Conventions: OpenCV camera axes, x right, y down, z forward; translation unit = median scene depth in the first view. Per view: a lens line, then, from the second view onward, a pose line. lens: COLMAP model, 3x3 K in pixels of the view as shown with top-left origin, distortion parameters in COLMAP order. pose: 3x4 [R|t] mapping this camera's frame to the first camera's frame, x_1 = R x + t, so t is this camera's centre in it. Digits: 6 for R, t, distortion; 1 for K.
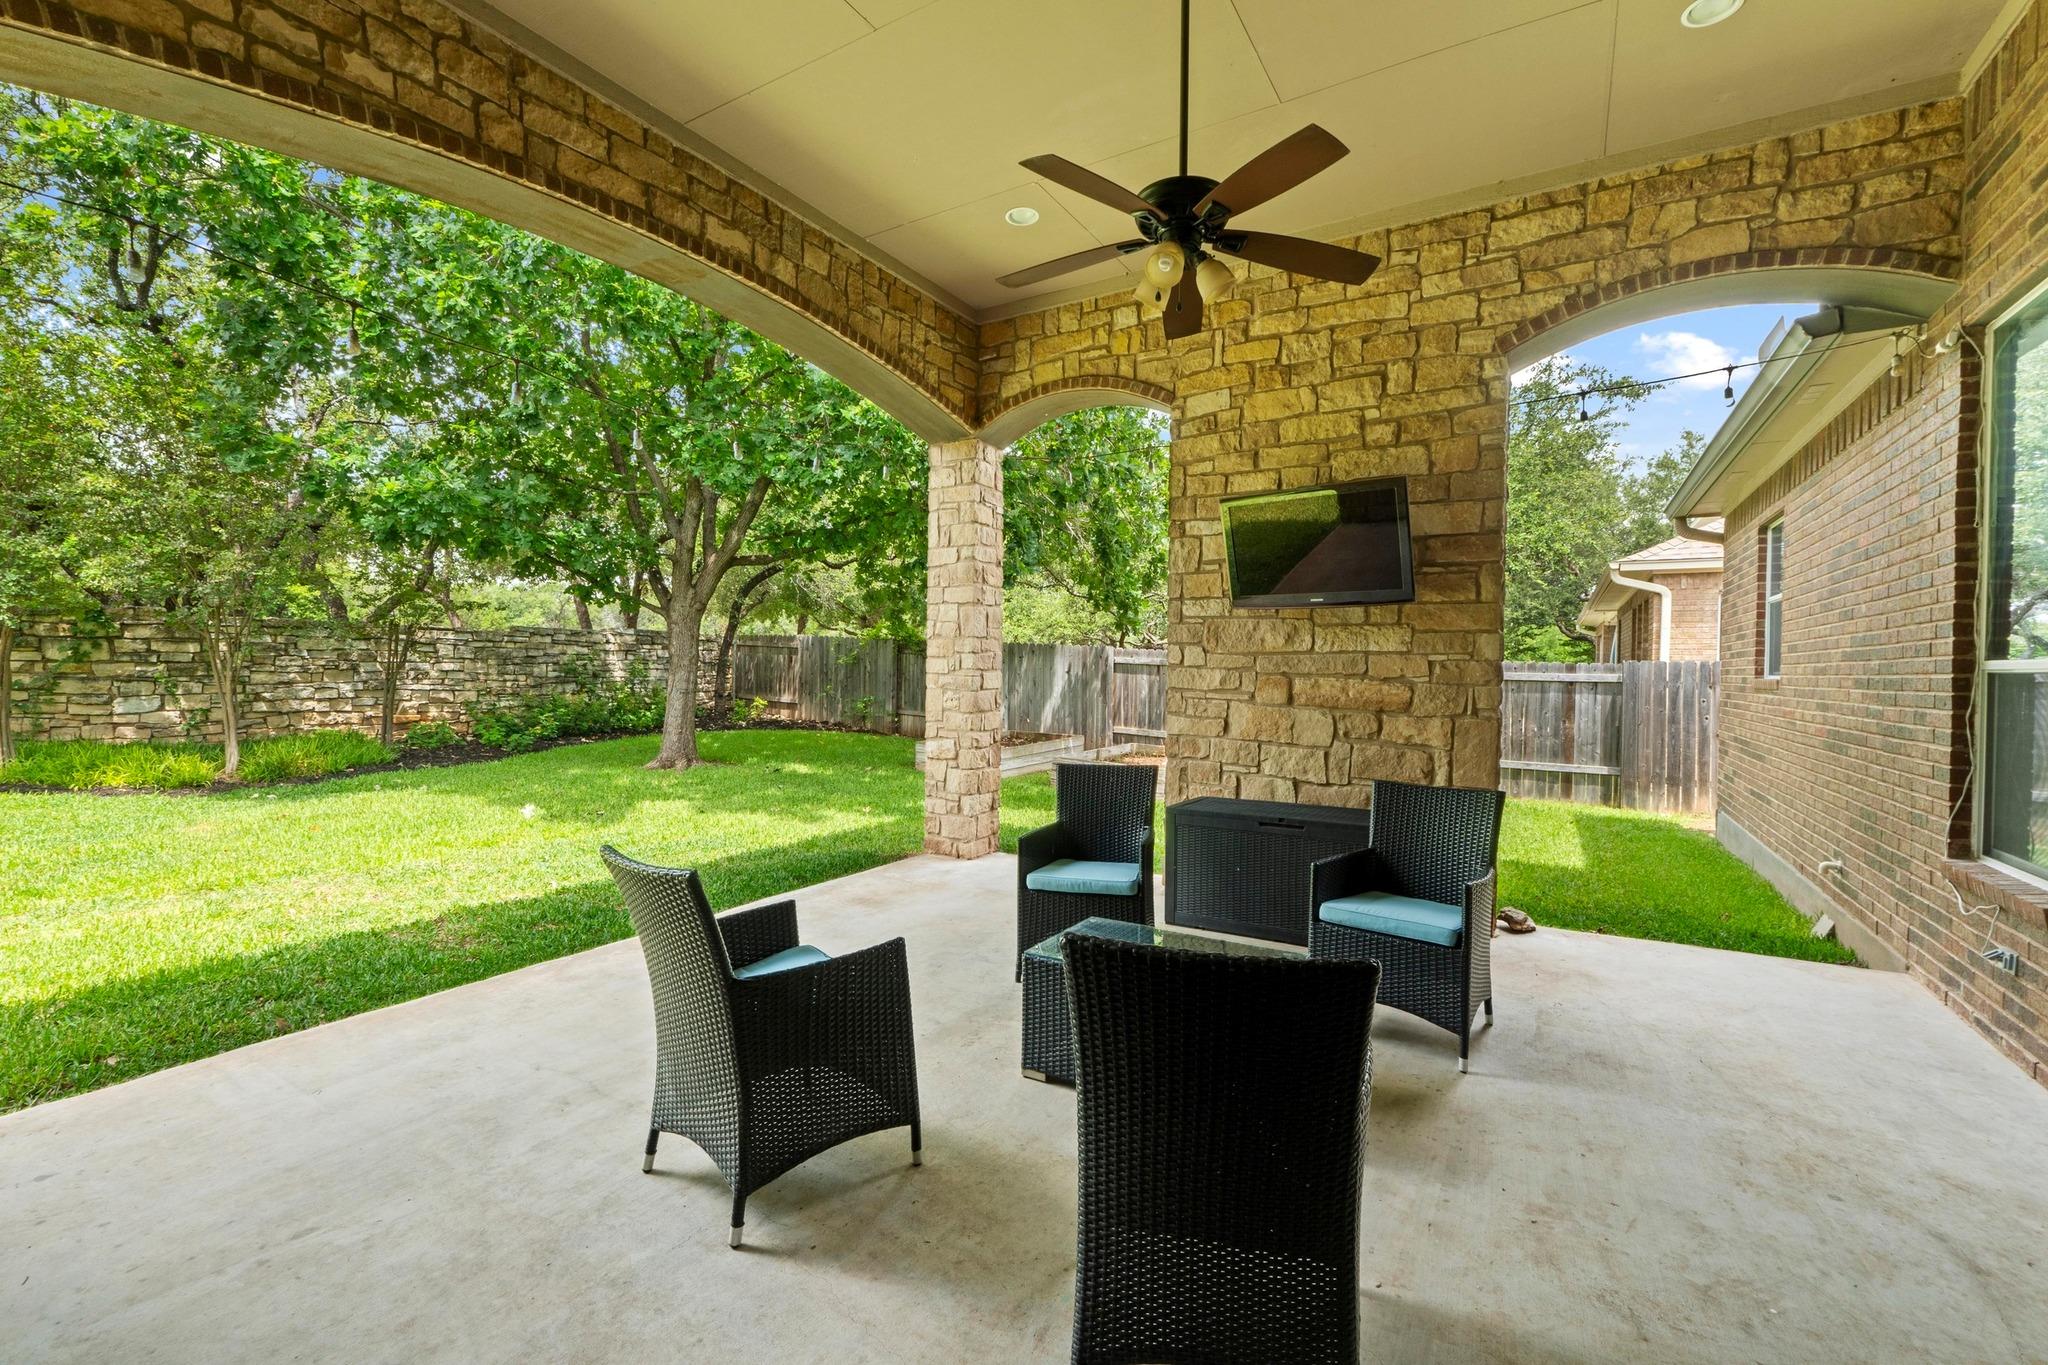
lens RADIAL K [[873.7, 0, 1017.6], [0, 873.7, 676.0], [0, 0, 1]] dist [-0.005723, -0.000189]
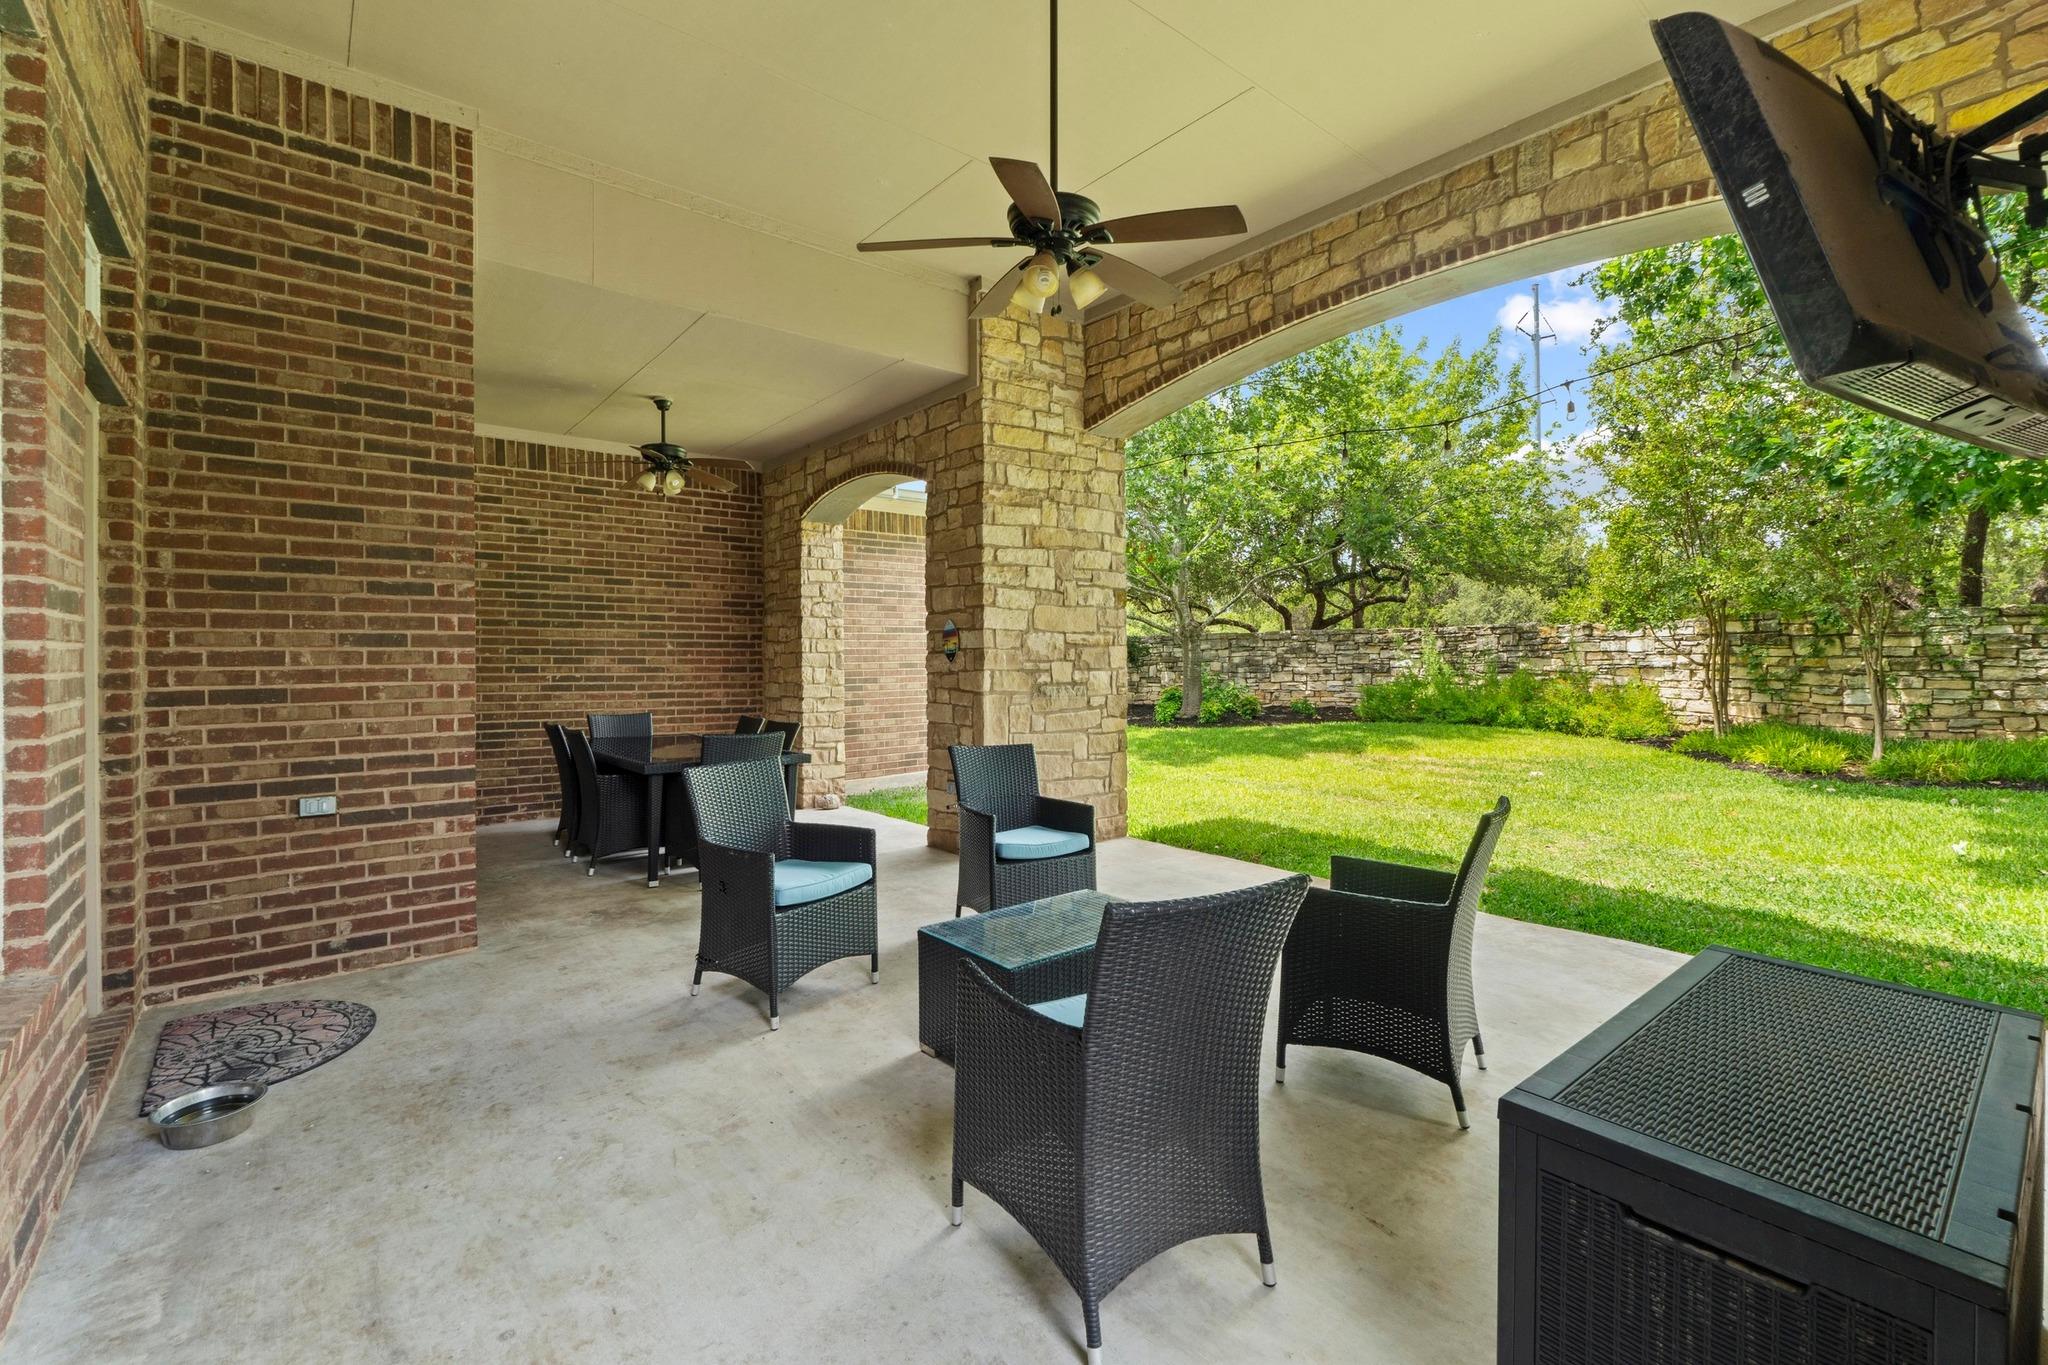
lens RADIAL K [[884.0, 0, 1017.7], [0, 884.0, 653.1], [0, 0, 1]] dist [-0.001030, -0.000136]
pose [[-0.327017, -0.012351, -0.944938, 0.542928], [-0.009892, 0.999905, -0.009646, 0.000049], [0.944967, 0.006192, -0.327108, 0.590757]]
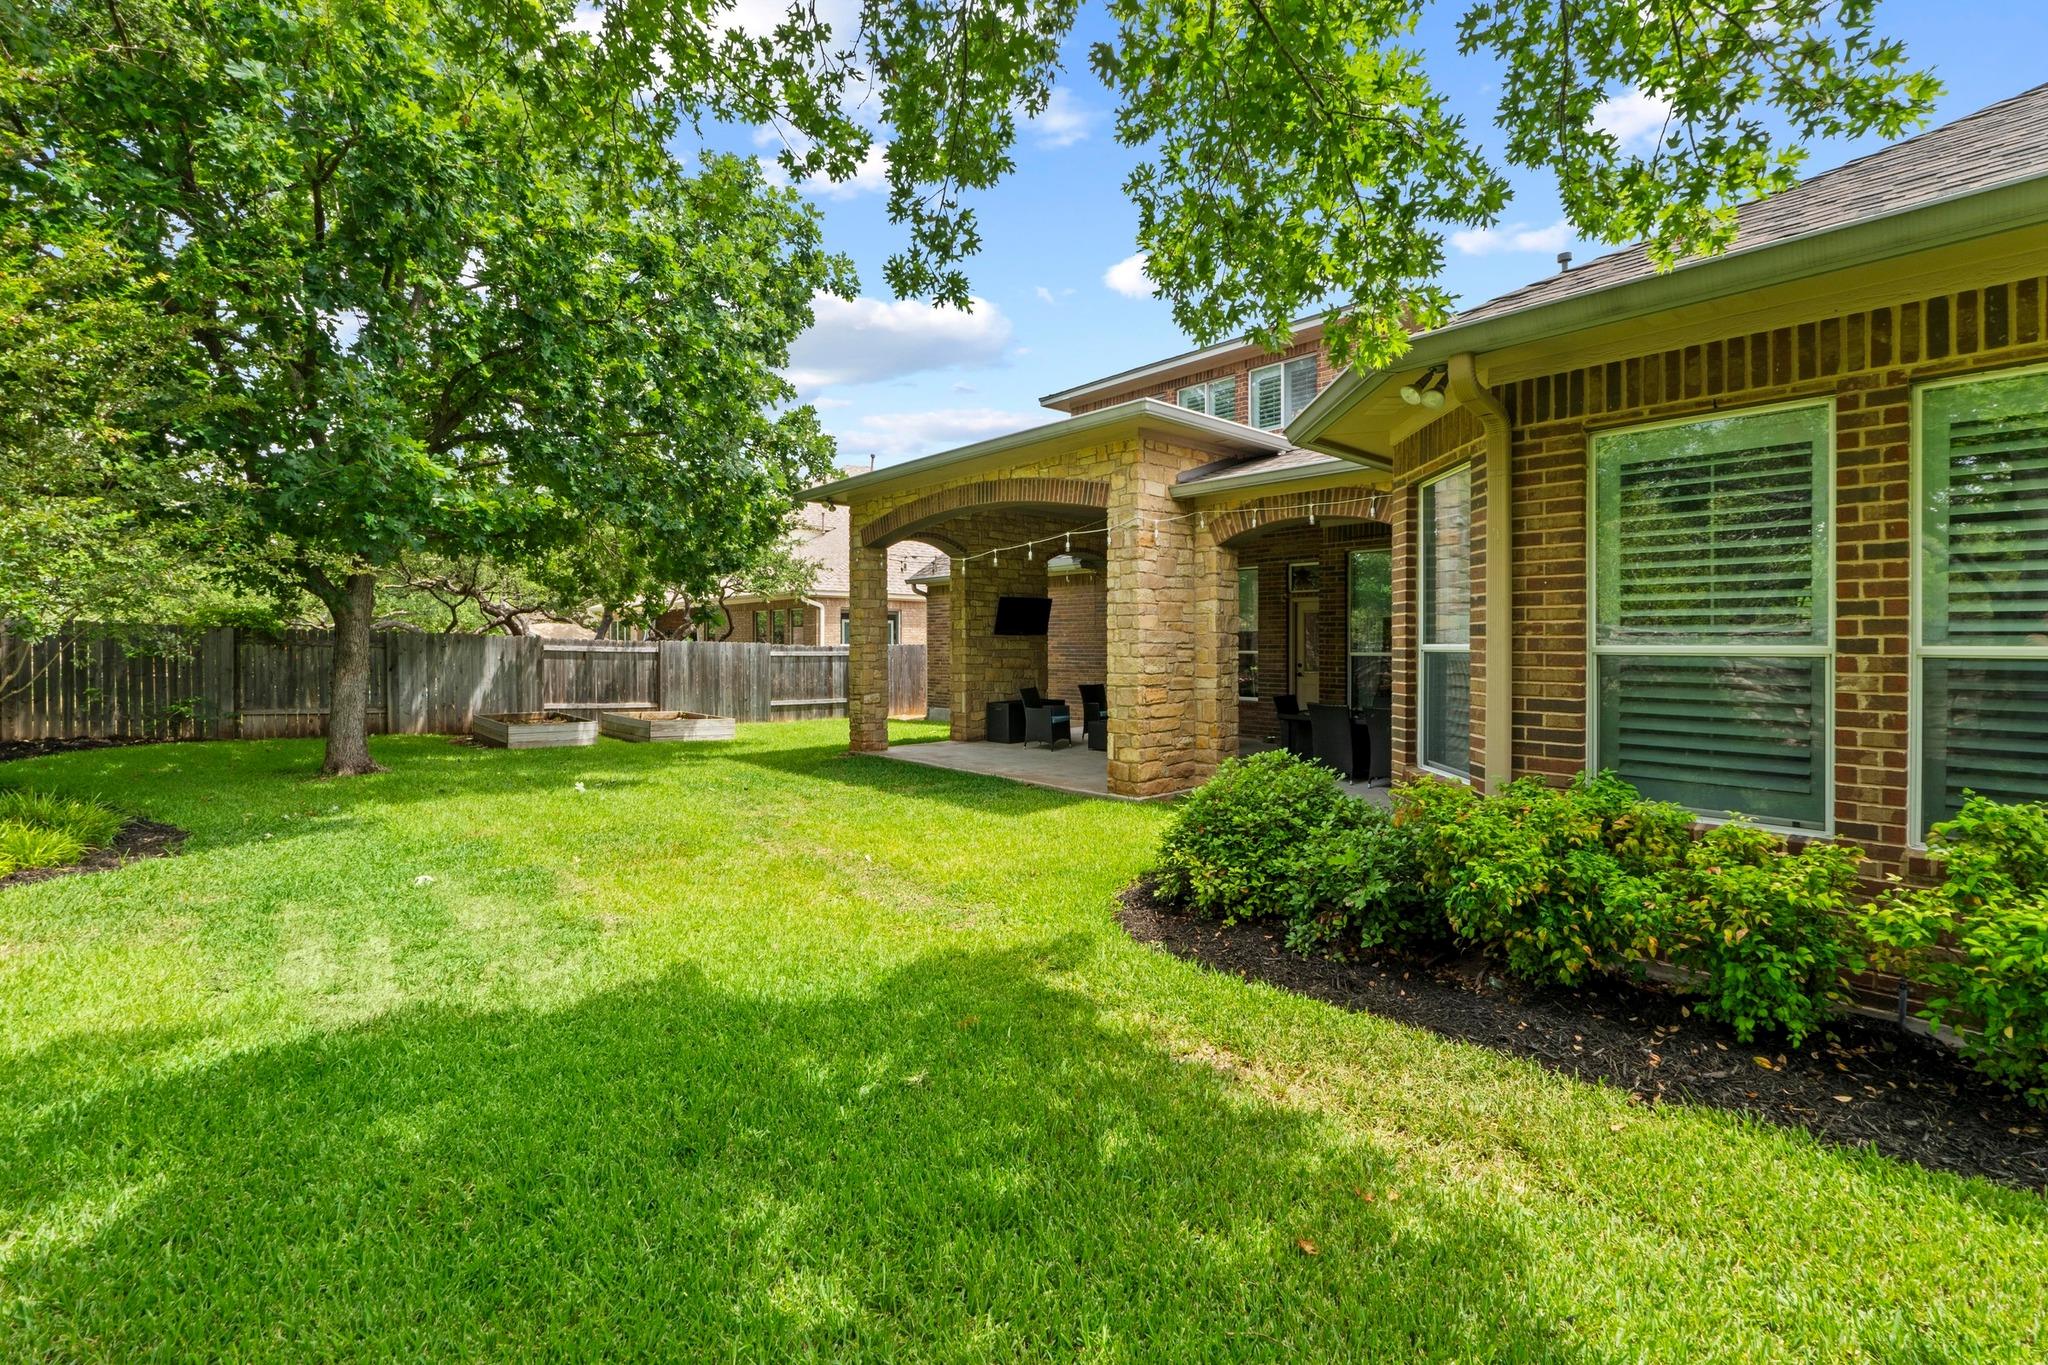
lens RADIAL K [[884.0, 0, 1017.7], [0, 884.0, 653.1], [0, 0, 1]] dist [-0.001030, -0.000136]
pose [[0.291234, -0.024042, 0.956350, -1.912714], [0.017265, 0.999653, 0.019873, -0.054229], [-0.956496, 0.010723, 0.291548, 0.071887]]
